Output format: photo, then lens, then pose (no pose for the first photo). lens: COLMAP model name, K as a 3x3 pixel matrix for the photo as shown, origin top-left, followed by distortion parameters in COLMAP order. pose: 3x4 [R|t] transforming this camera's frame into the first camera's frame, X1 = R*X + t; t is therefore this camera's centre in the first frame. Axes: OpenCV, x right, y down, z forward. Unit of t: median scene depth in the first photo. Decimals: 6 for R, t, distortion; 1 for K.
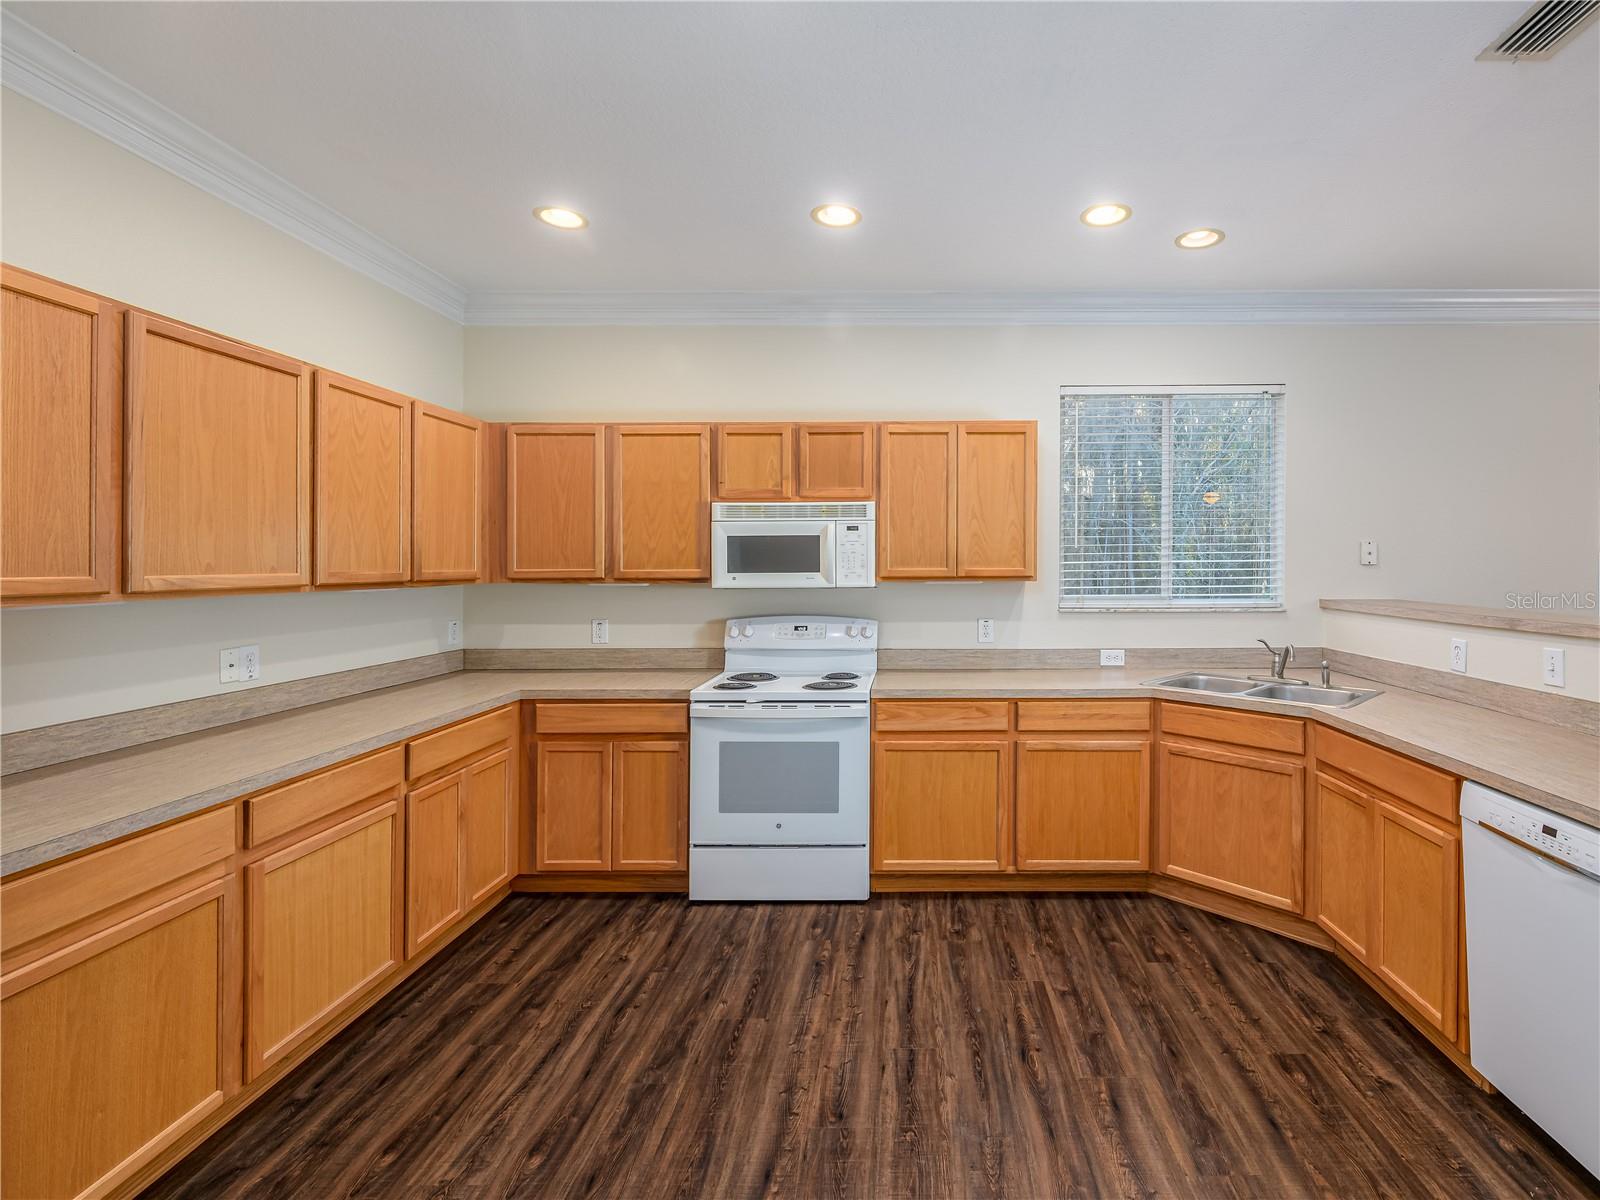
lens RADIAL K [[734.2, 0, 898.0], [0, 734.2, 561.3], [0, 0, 1]] dist [-0.008194, -0.001485]
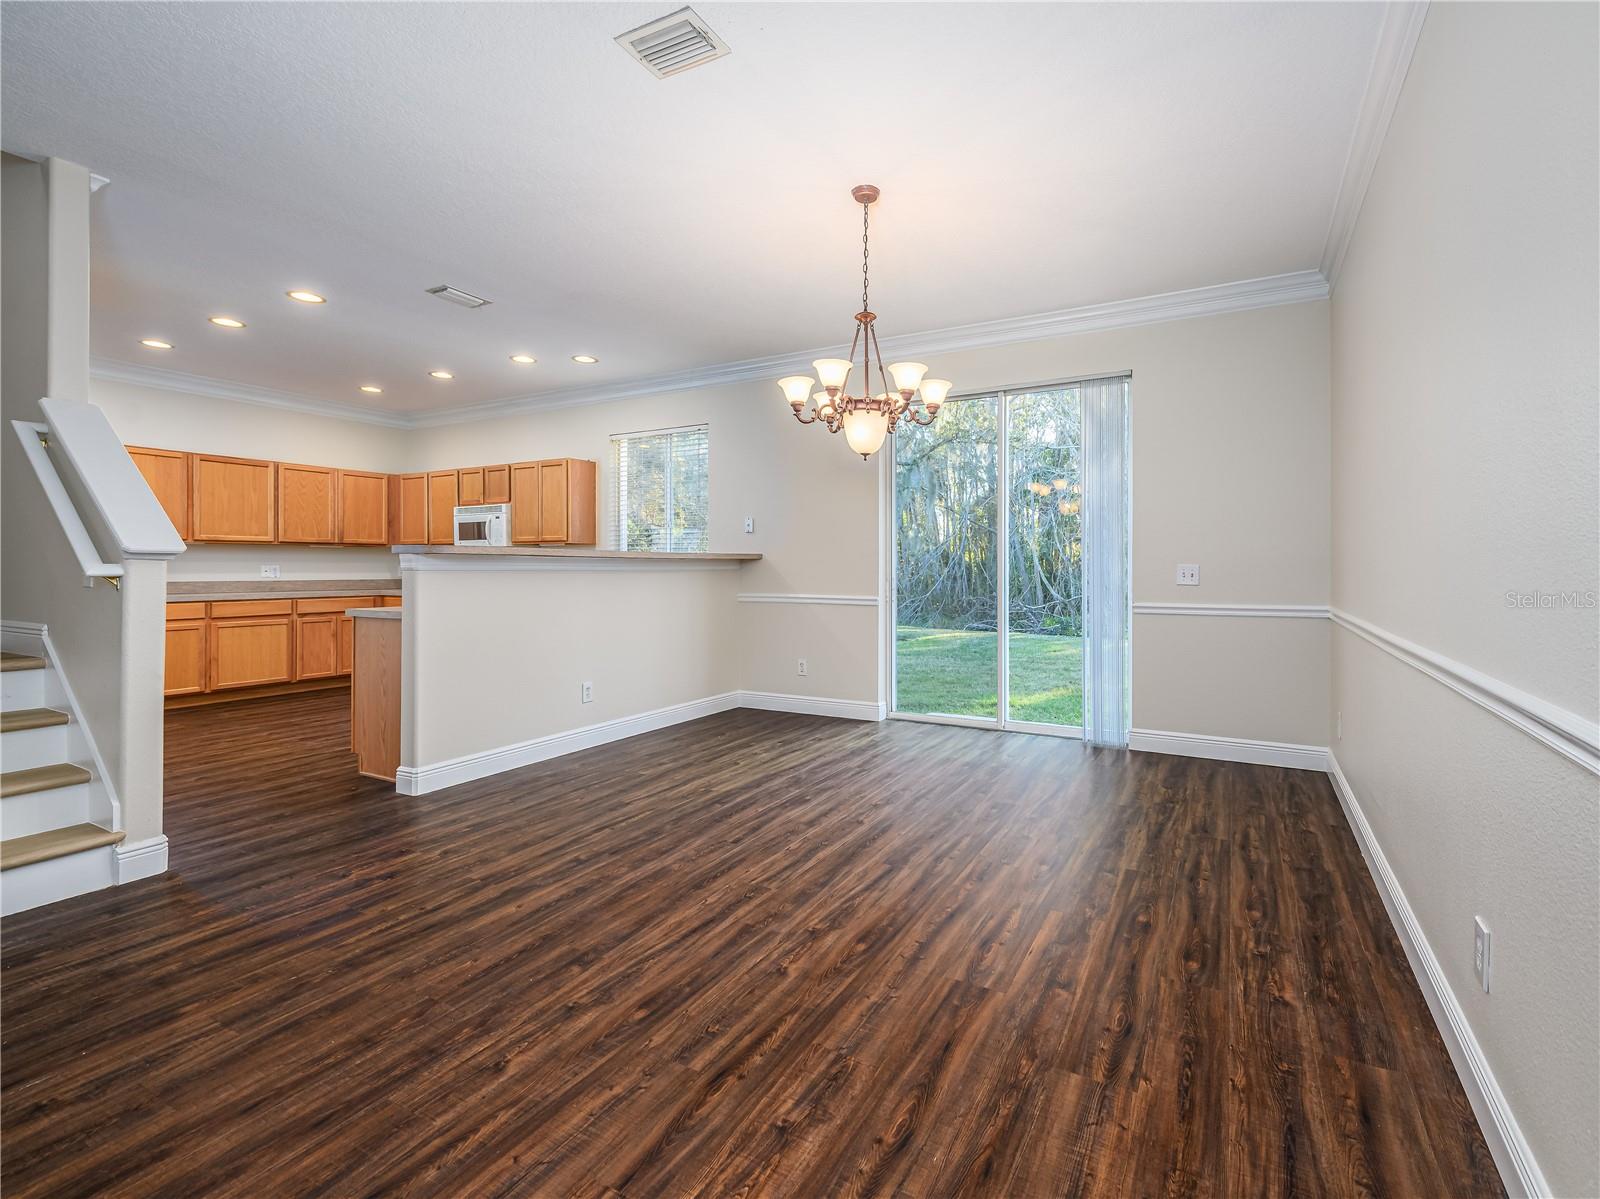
lens RADIAL K [[734.2, 0, 898.8], [0, 734.2, 565.8], [0, 0, 1]] dist [-0.008194, -0.001485]
pose [[0.914778, -0.000003, -0.403957, 2.033397], [-0.000767, 0.999998, -0.001743, 0.104503], [0.403956, 0.001905, 0.914776, -0.462581]]
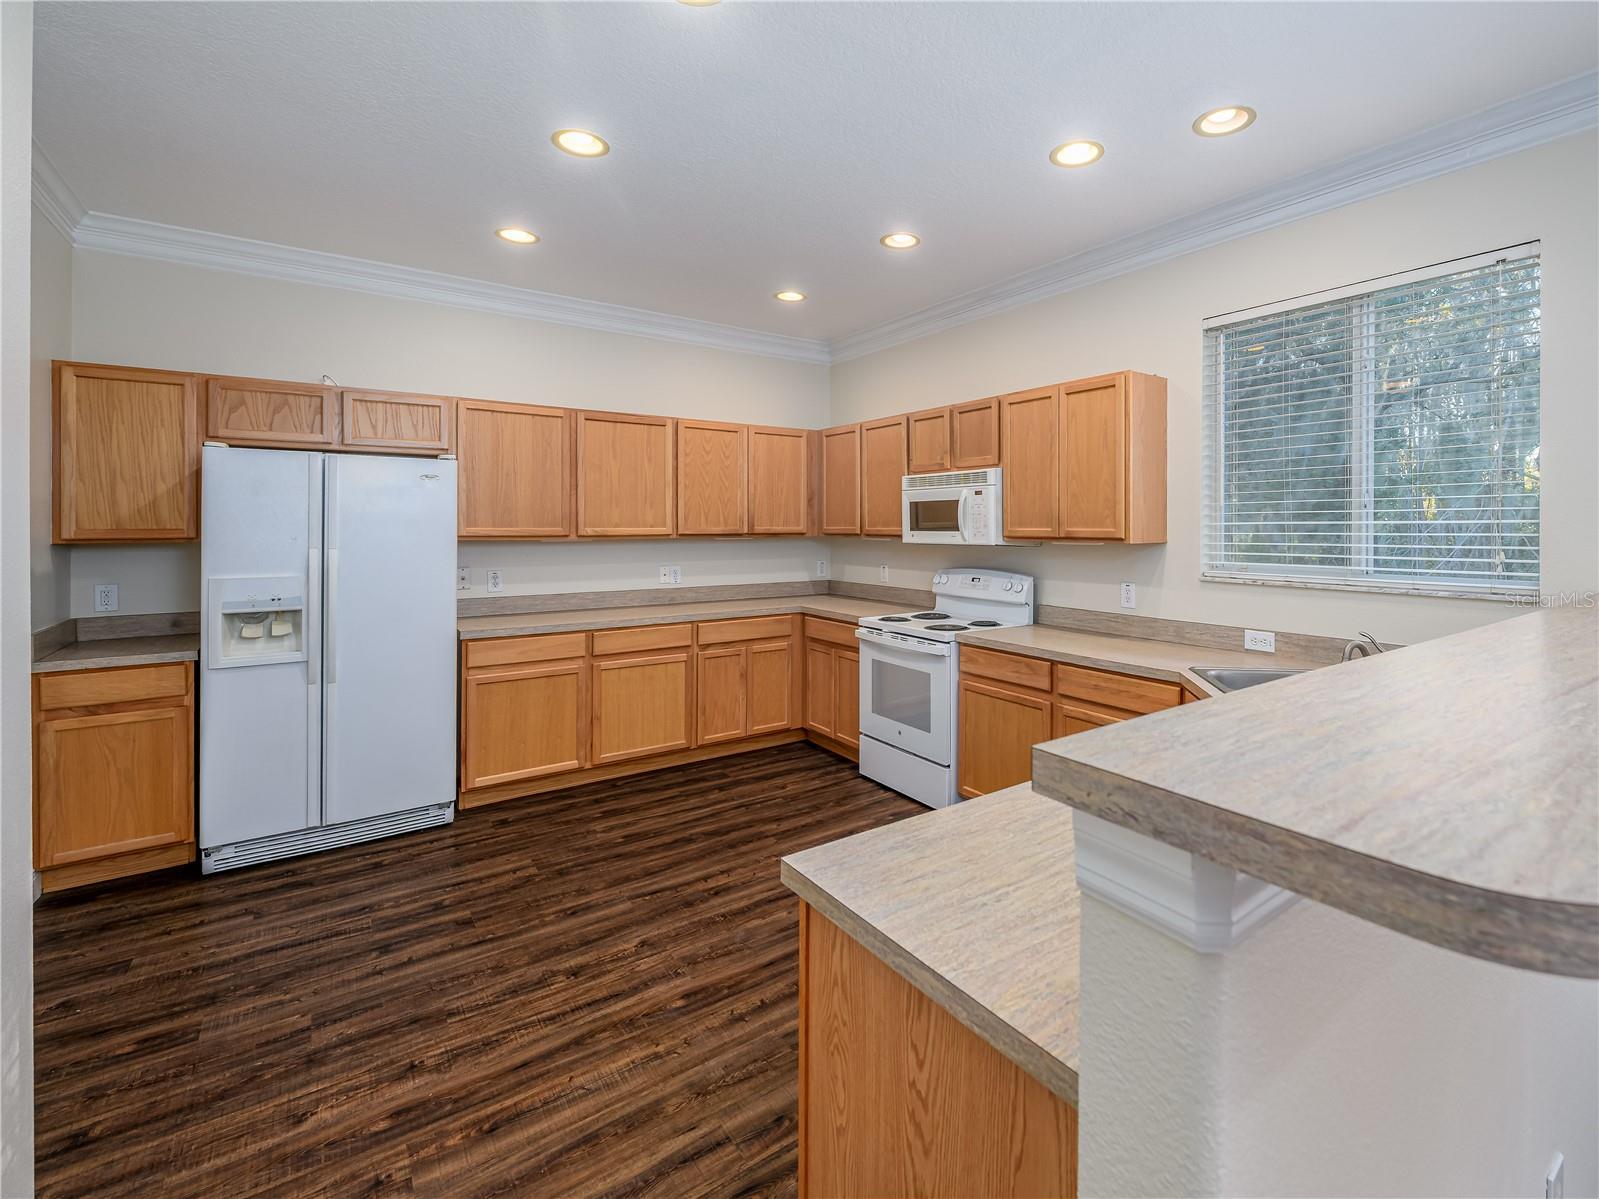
lens RADIAL K [[694.9, 0, 867.7], [0, 694.9, 522.1], [0, 0, 1]] dist [-0.013479, -0.000415]
pose [[0.622480, 0.000908, -0.782636, 0.765549], [-0.001176, 0.999999, 0.000225, 0.000154], [0.782635, 0.000780, 0.622480, 0.227033]]
